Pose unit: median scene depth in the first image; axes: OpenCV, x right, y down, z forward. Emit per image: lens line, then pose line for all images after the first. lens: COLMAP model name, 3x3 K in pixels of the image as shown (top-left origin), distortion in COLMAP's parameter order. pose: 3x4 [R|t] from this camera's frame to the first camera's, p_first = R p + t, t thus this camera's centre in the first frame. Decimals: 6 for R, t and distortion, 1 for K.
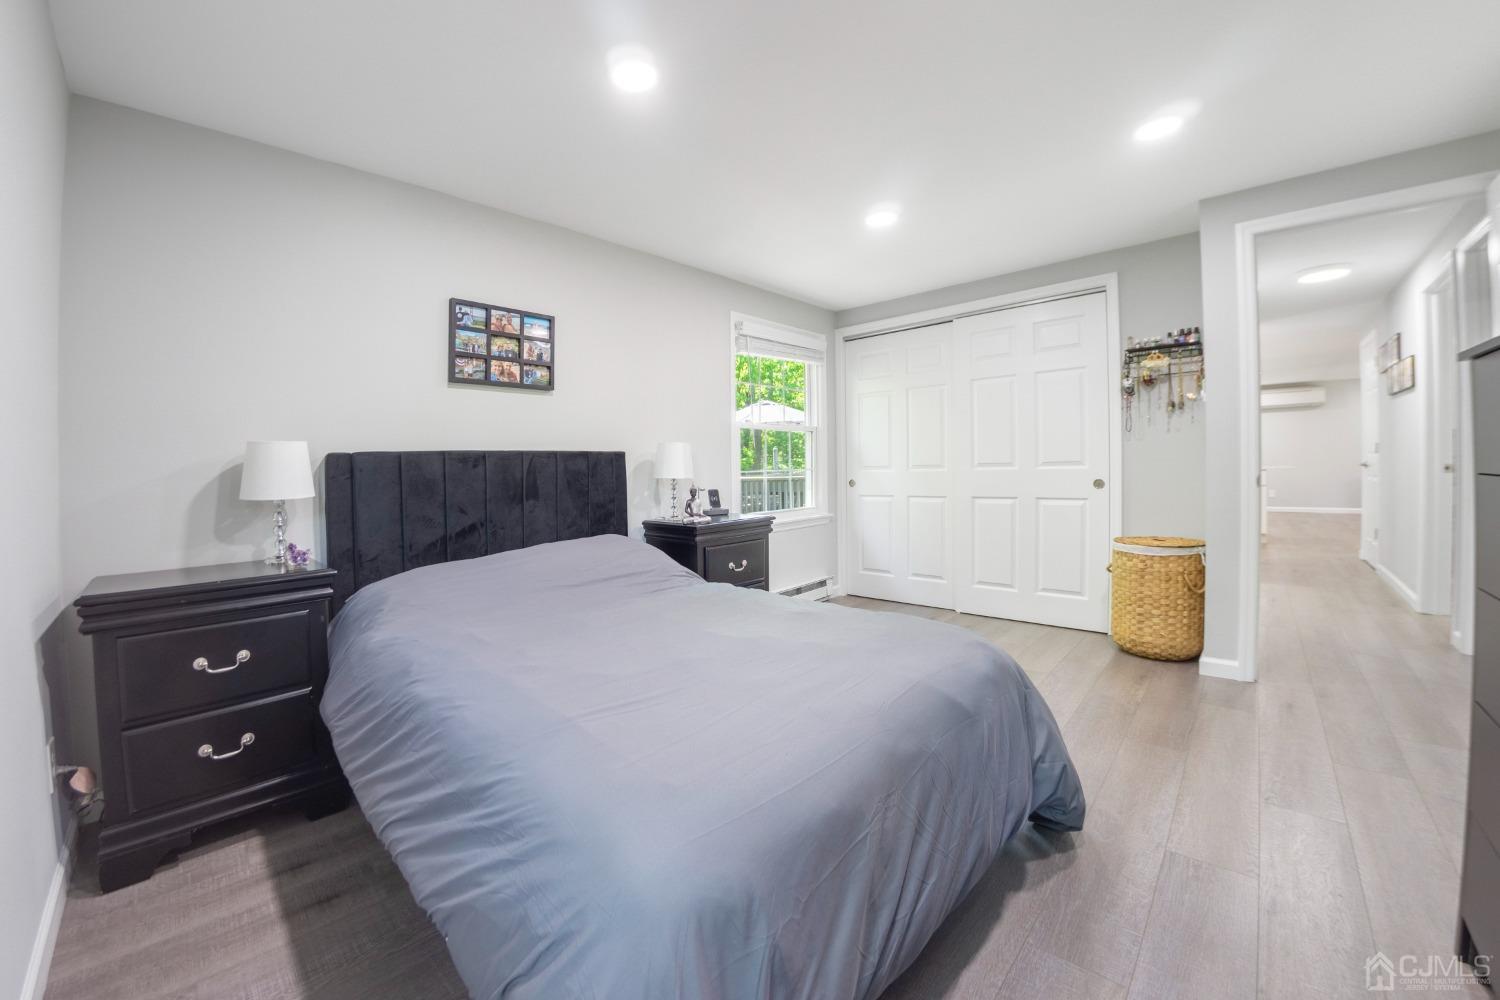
lens RADIAL K [[572.4, 0, 745.4], [0, 572.4, 478.9], [0, 0, 1]] dist [-0.000337, -0.000035]
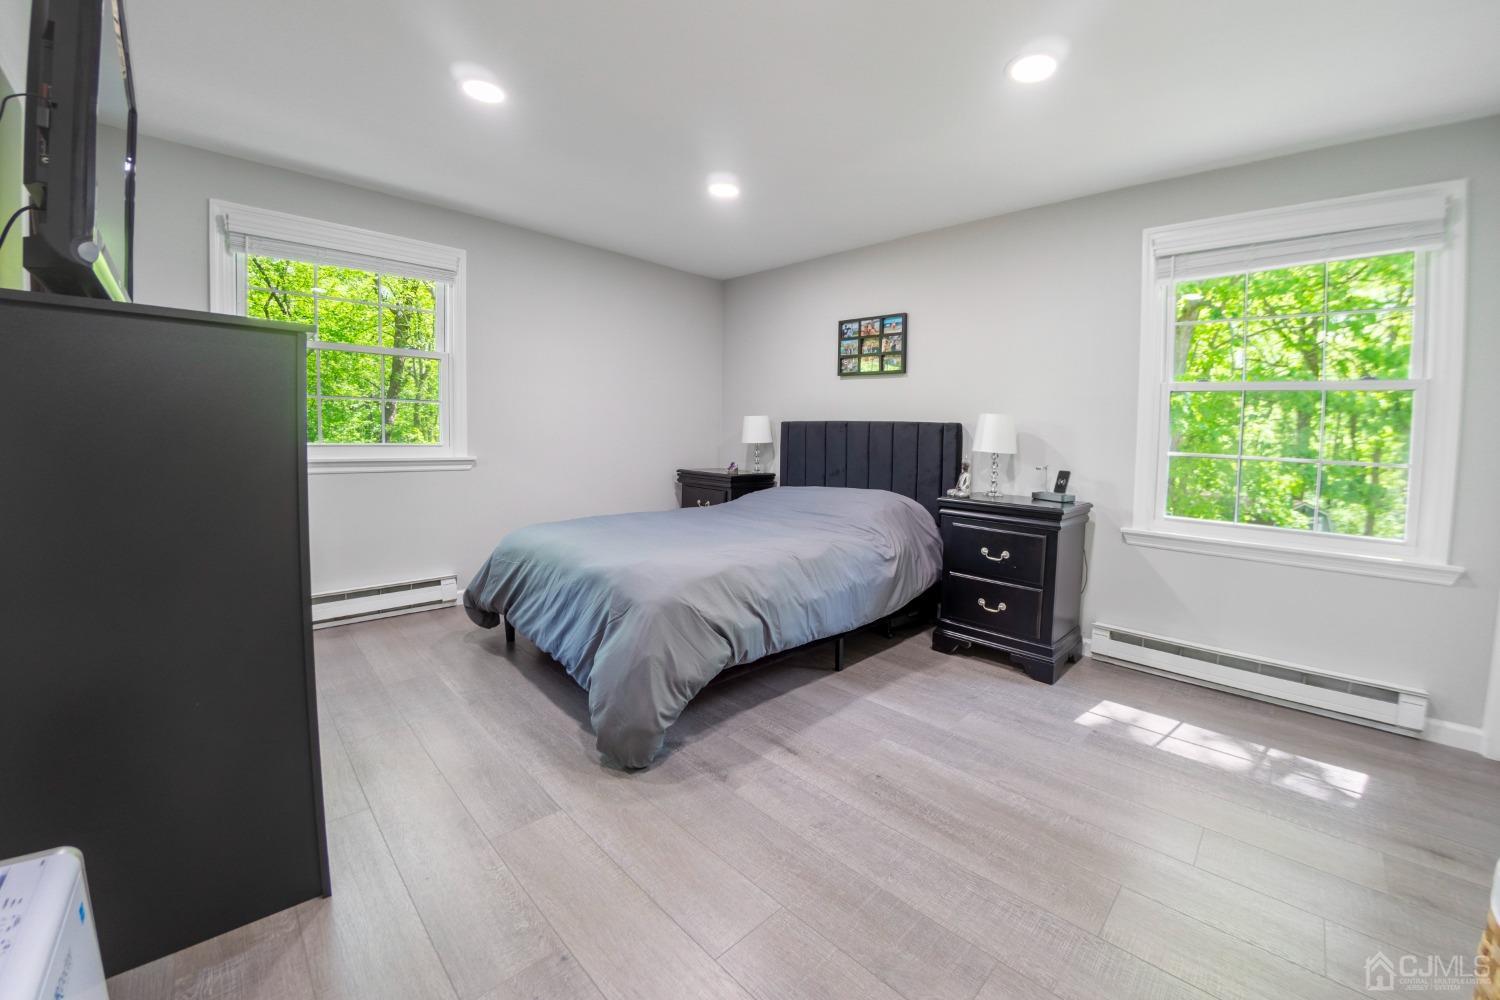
lens RADIAL K [[572.4, 0, 745.4], [0, 572.4, 478.9], [0, 0, 1]] dist [-0.000337, -0.000035]
pose [[0.008492, 0.134304, -0.990904, 0.991260], [-0.036056, 0.990336, 0.133918, -0.085647], [0.999314, 0.034590, 0.013252, 0.688042]]
